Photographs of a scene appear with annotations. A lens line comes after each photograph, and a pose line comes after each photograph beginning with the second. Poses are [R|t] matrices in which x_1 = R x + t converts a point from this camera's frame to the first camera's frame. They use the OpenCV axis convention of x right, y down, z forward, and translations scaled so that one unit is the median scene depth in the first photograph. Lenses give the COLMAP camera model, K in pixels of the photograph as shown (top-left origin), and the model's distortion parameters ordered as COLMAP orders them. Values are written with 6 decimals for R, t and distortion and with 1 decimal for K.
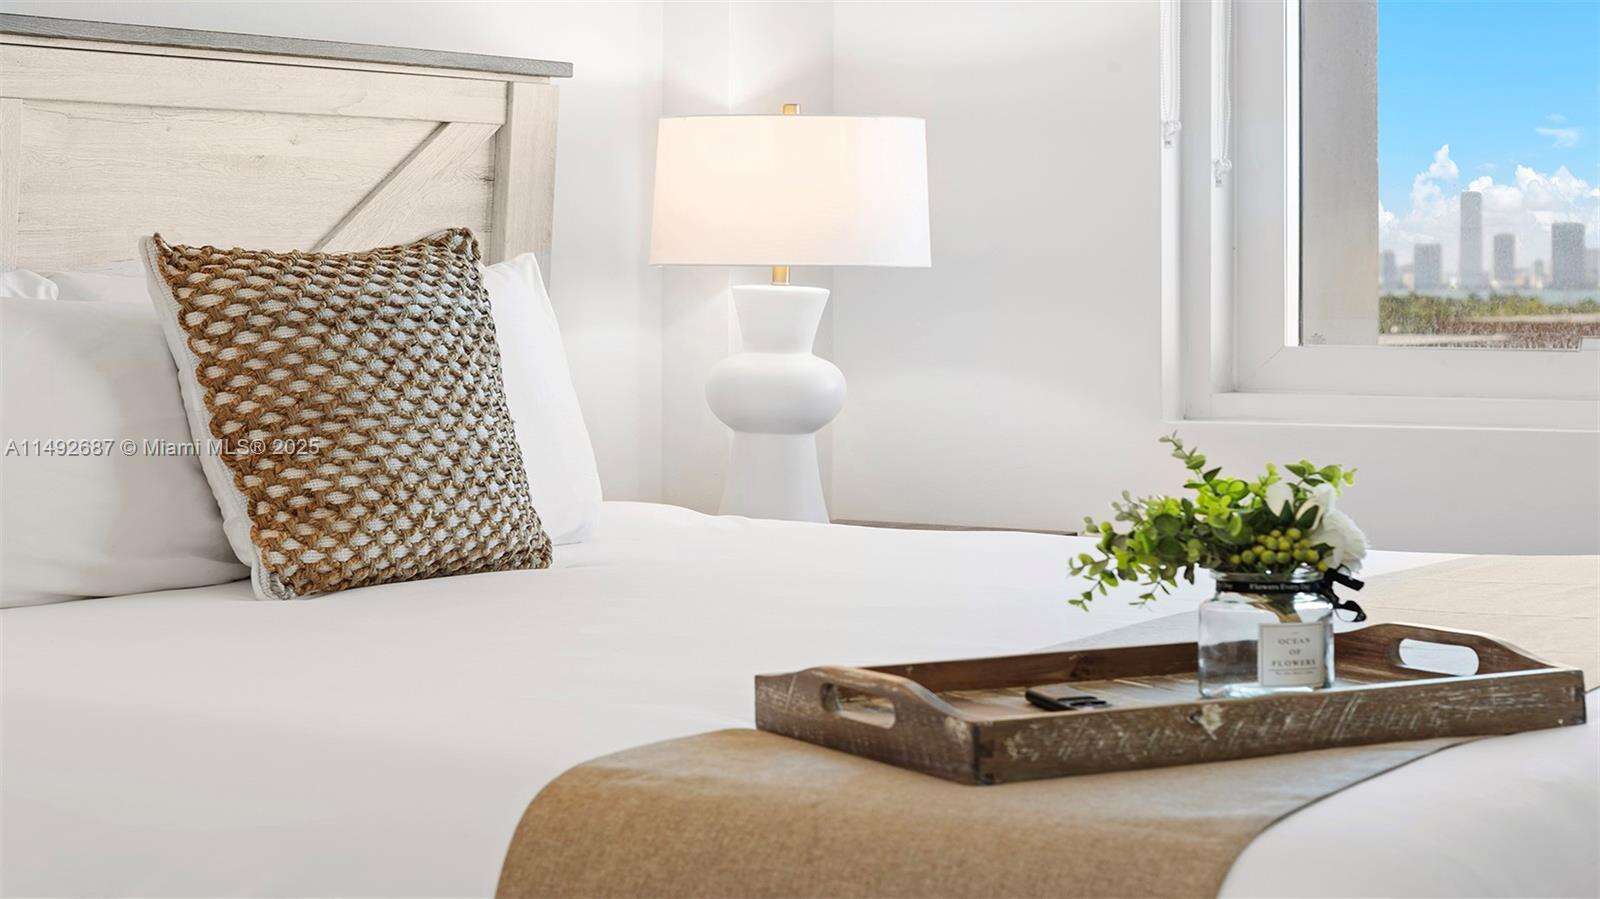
lens RADIAL K [[3365.4, 0, 800.0], [0, 3365.4, 449.5], [0, 0, 1]] dist [-0.068599, -0.168876]
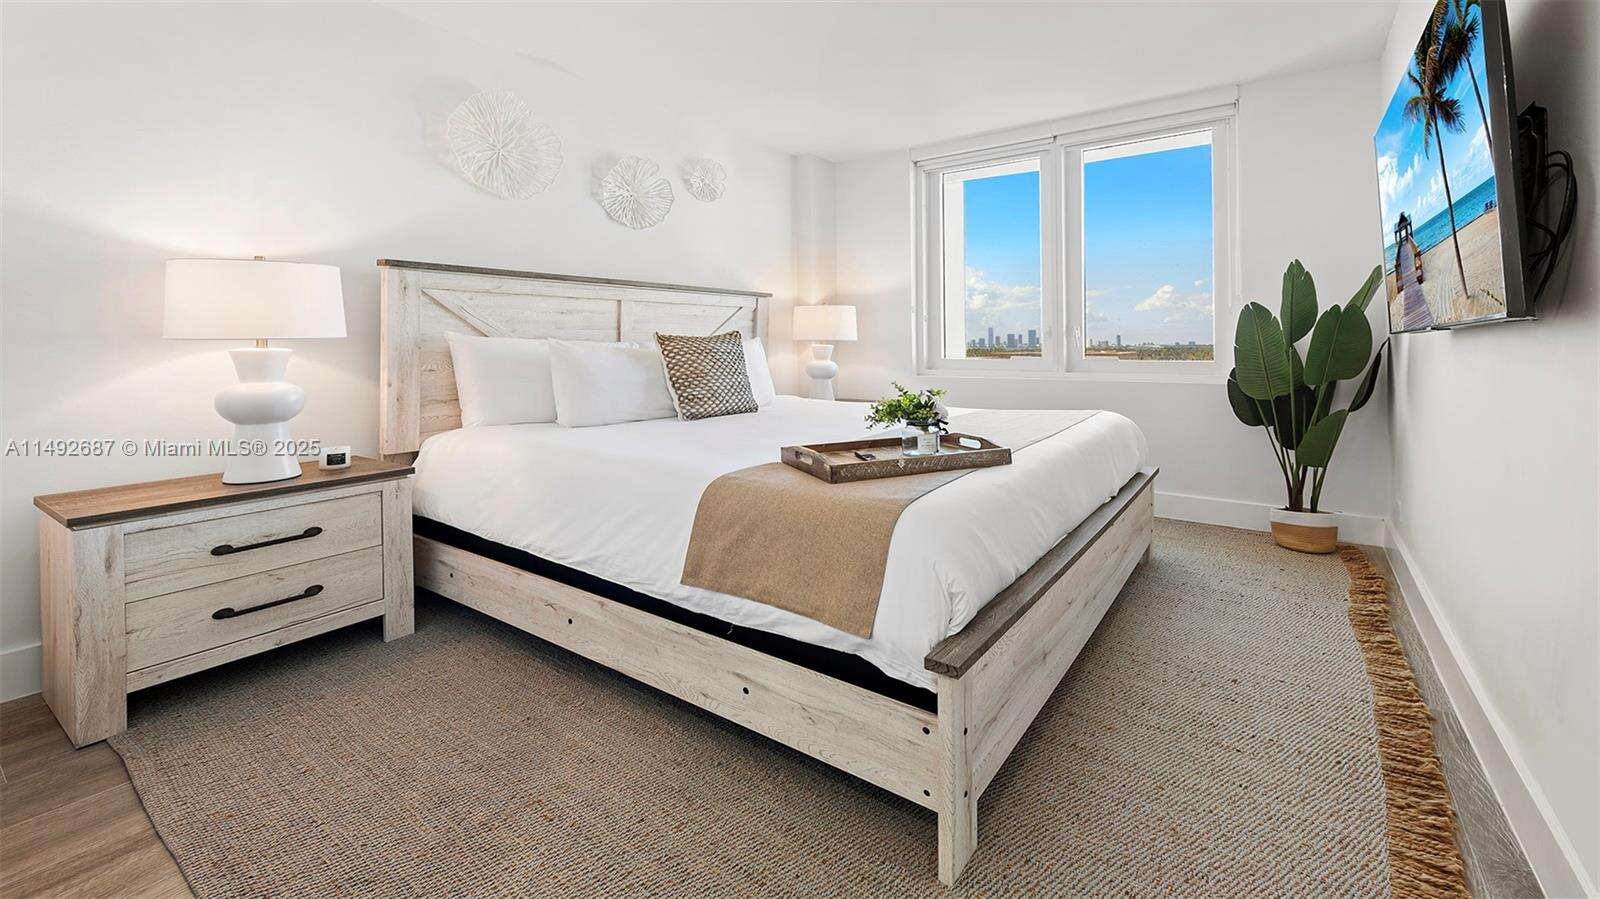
lens RADIAL K [[673.9, 0, 801.8], [0, 673.9, 348.7], [0, 0, 1]] dist [0.001986, -0.000593]
pose [[0.997076, -0.005667, -0.076206, 0.048955], [0.002127, 0.998918, -0.046453, -0.004908], [0.076387, 0.046155, 0.996009, 0.191741]]
